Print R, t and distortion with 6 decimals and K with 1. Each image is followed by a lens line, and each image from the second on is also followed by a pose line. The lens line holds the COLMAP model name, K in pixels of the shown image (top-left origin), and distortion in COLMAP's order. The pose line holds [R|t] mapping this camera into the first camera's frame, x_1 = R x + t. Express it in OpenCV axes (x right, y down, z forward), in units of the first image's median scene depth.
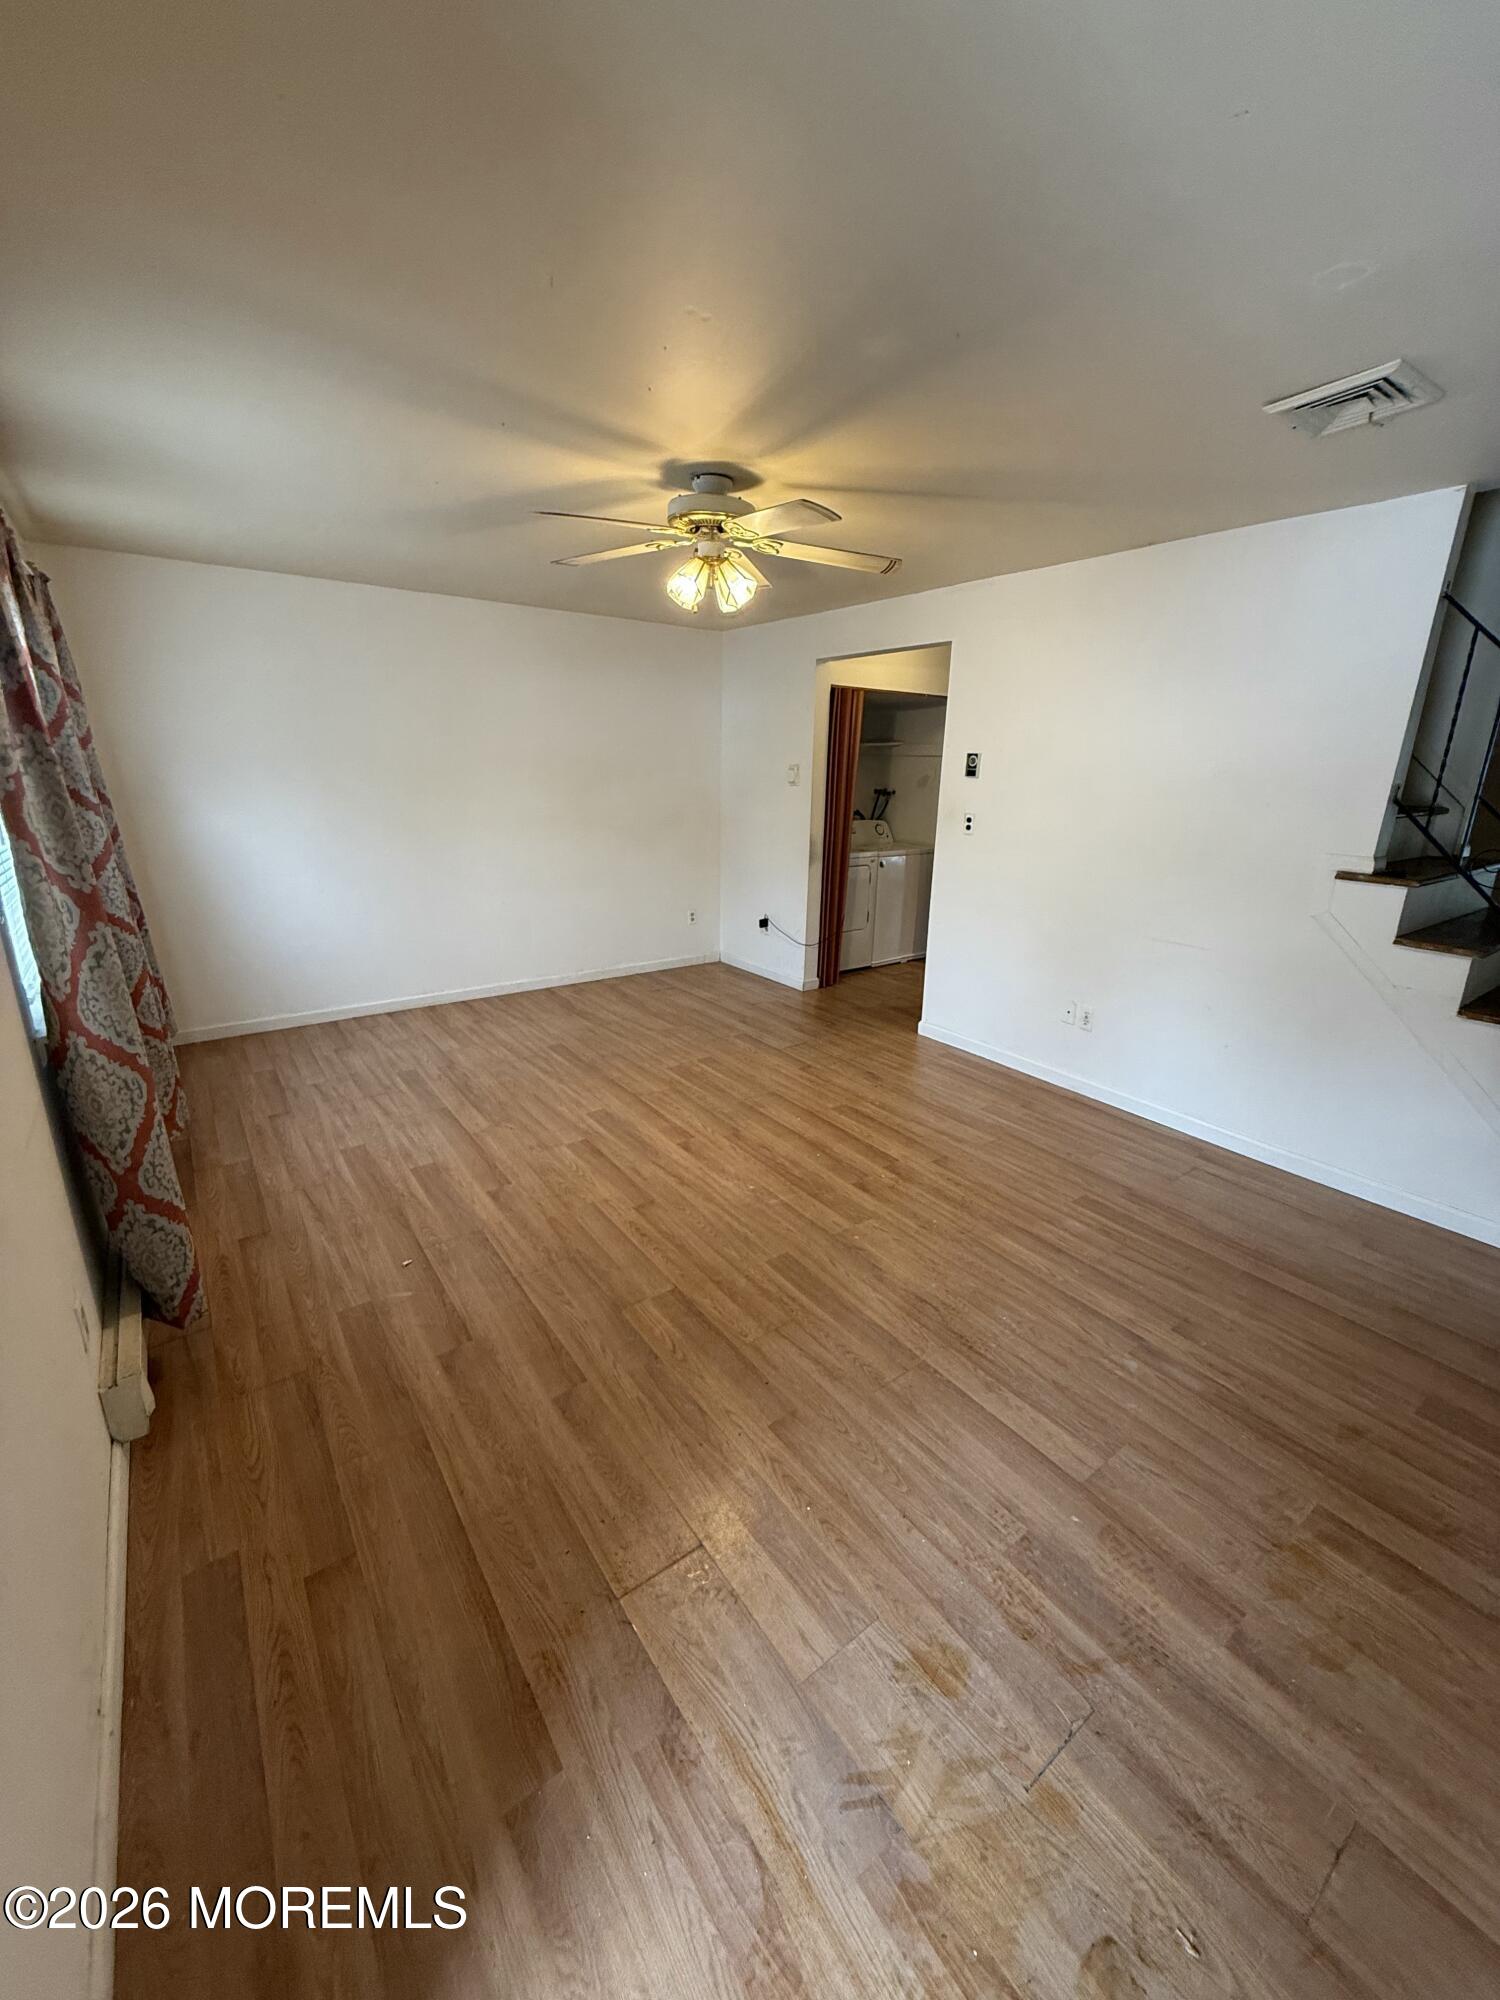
lens RADIAL K [[801.3, 0, 741.0], [0, 801.3, 993.7], [0, 0, 1]] dist [-0.000293, -0.000035]
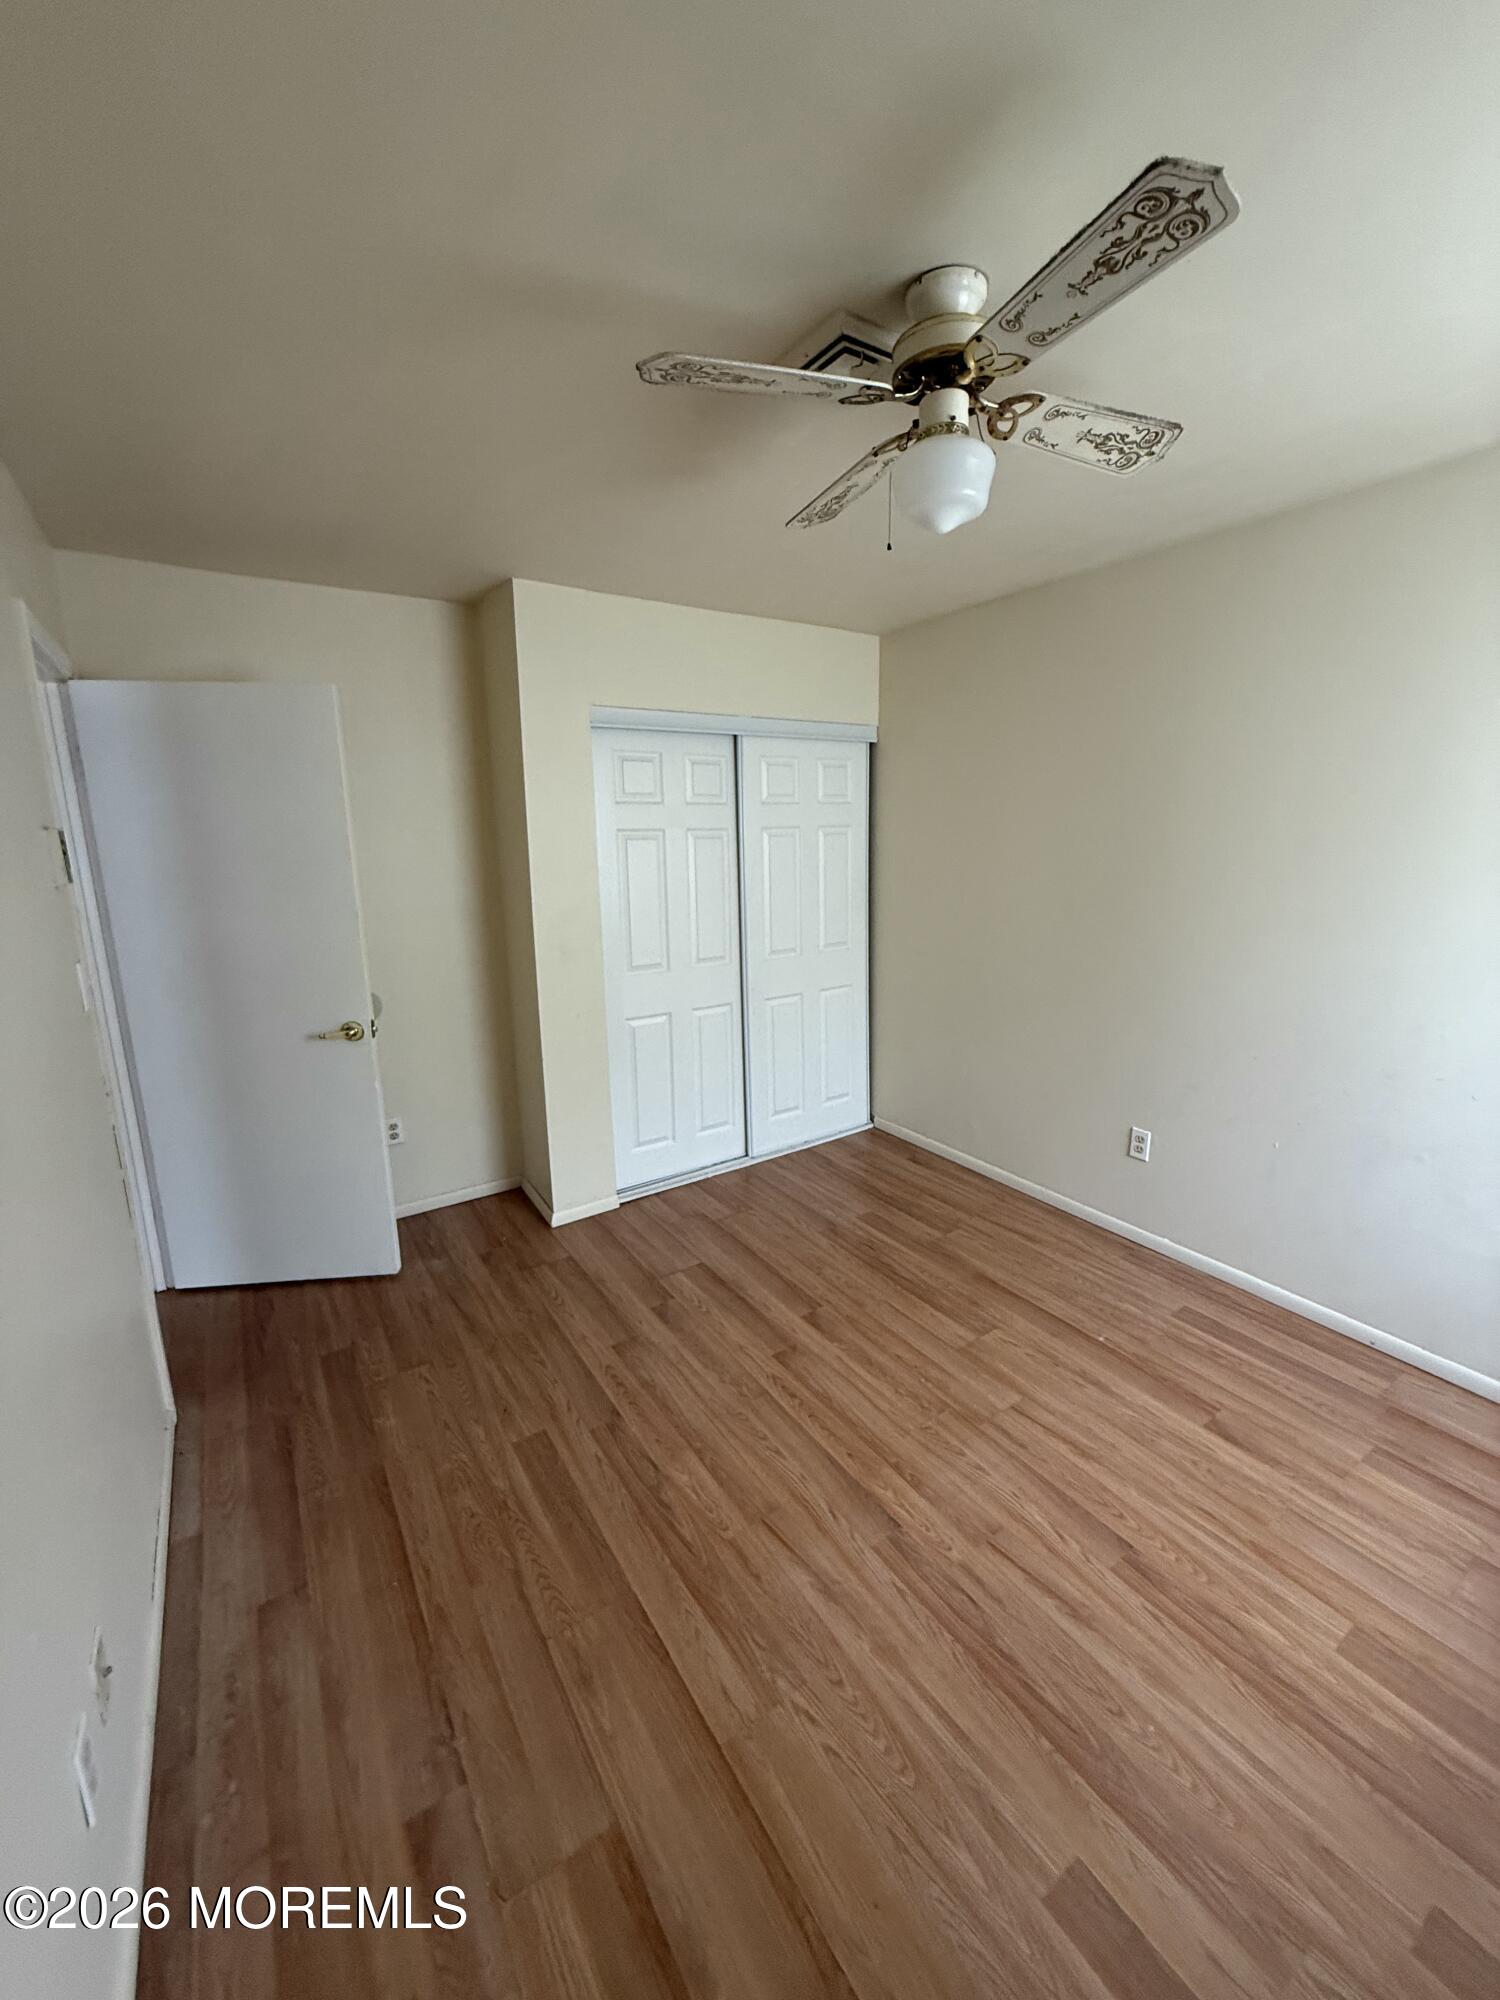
lens RADIAL K [[801.3, 0, 756.9], [0, 801.3, 1001.3], [0, 0, 1]] dist [-0.000293, -0.000035]
pose [[0.997937, -0.031878, -0.055733, -0.158464], [0.027177, 0.996165, -0.083163, -0.065695], [0.058170, 0.081477, 0.994976, 0.207113]]
